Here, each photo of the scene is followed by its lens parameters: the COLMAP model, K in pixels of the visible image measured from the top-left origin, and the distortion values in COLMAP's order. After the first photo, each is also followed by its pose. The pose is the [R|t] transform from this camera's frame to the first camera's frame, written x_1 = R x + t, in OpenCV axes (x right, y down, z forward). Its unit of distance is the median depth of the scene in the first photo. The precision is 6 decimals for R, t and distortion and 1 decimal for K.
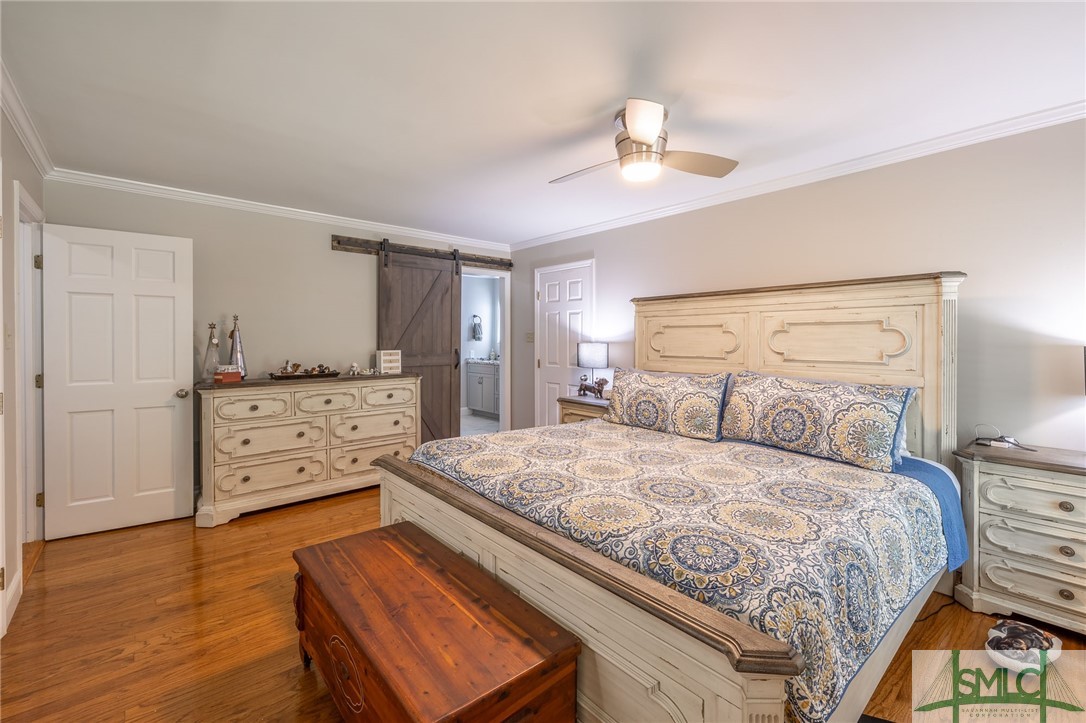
lens RADIAL K [[465.4, 0, 538.0], [0, 465.4, 342.8], [0, 0, 1]] dist [0.000107, 0.000064]
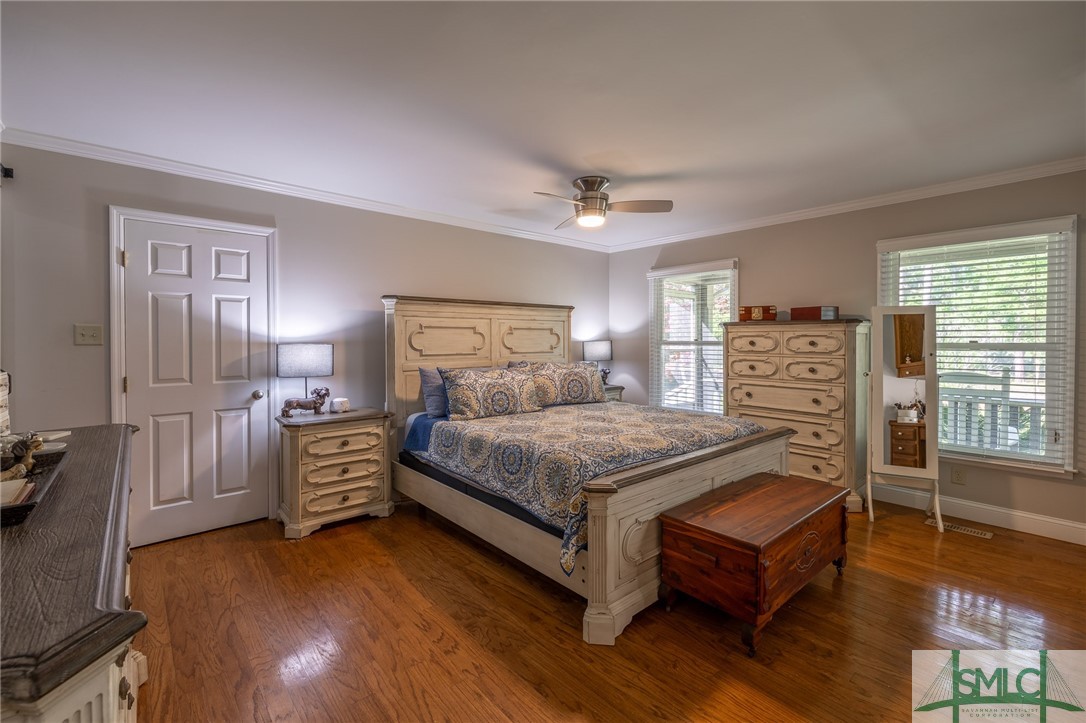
lens RADIAL K [[465.4, 0, 538.0], [0, 465.4, 342.8], [0, 0, 1]] dist [0.000107, 0.000064]
pose [[-0.005445, -0.009988, 0.999935, -0.875281], [0.007931, 0.999918, 0.010031, -0.008278], [-0.999954, 0.007985, -0.005365, 0.849360]]
